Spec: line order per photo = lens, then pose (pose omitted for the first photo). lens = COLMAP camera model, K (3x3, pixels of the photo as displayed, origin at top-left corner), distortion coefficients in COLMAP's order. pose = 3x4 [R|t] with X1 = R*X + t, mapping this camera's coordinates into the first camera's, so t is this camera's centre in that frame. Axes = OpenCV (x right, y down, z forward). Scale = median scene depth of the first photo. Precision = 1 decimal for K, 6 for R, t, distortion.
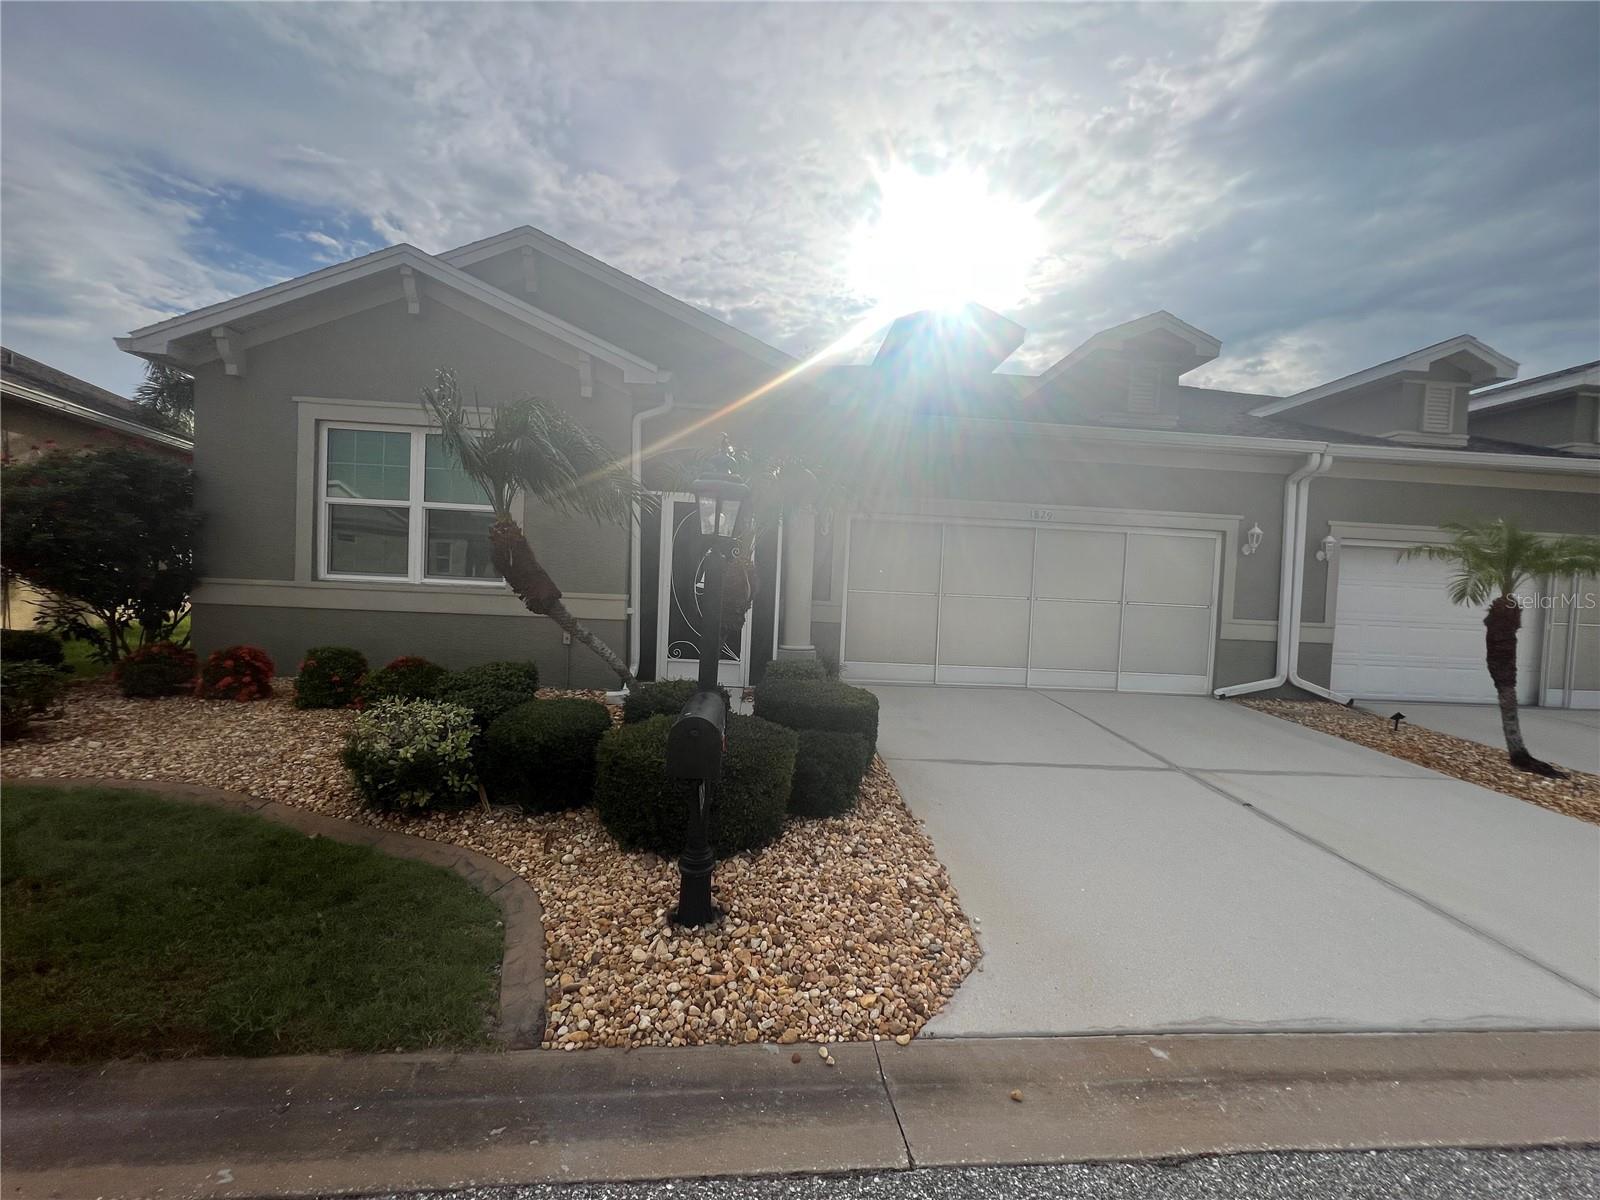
lens RADIAL K [[640.1, 0, 805.0], [0, 640.1, 602.5], [0, 0, 1]] dist [-0.002770, 0.000724]
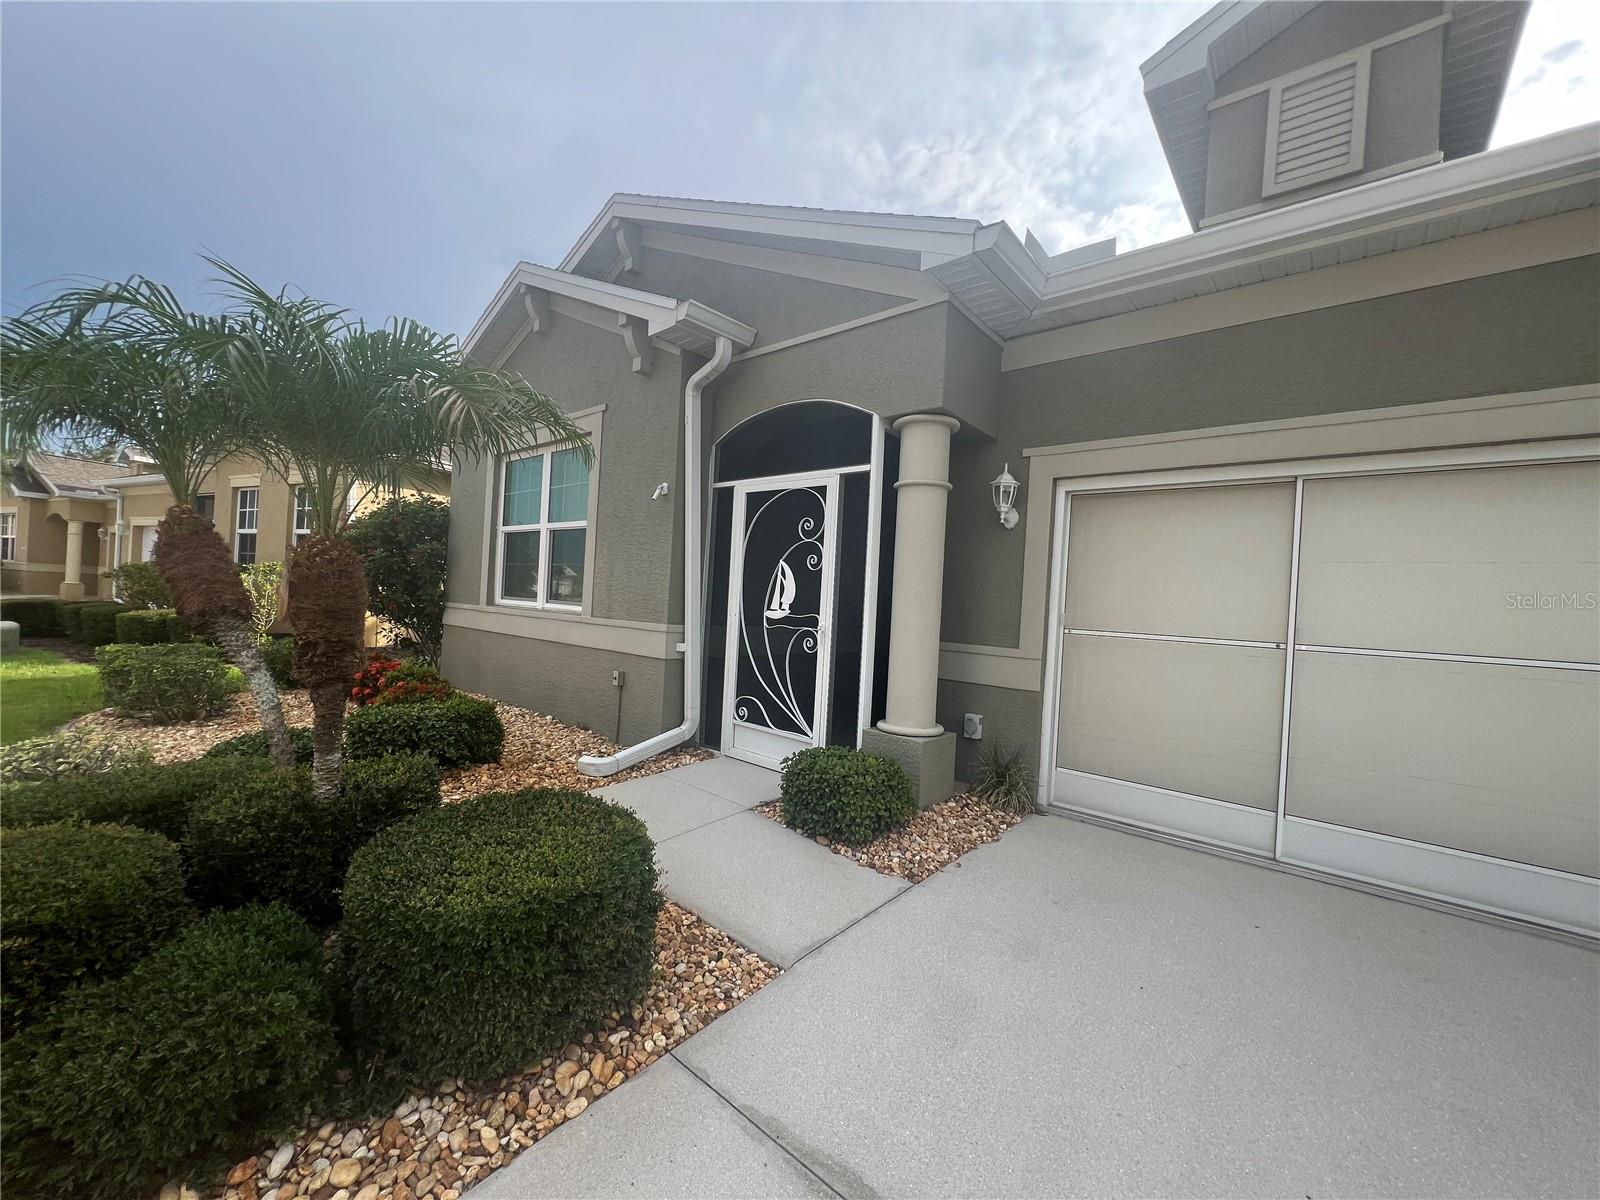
lens RADIAL K [[640.1, 0, 800.2], [0, 640.1, 594.7], [0, 0, 1]] dist [-0.002770, 0.000724]
pose [[0.717190, -0.013144, -0.696753, 0.336354], [-0.037469, 0.997649, -0.057389, -0.009951], [0.695869, 0.067266, 0.715011, 0.583962]]
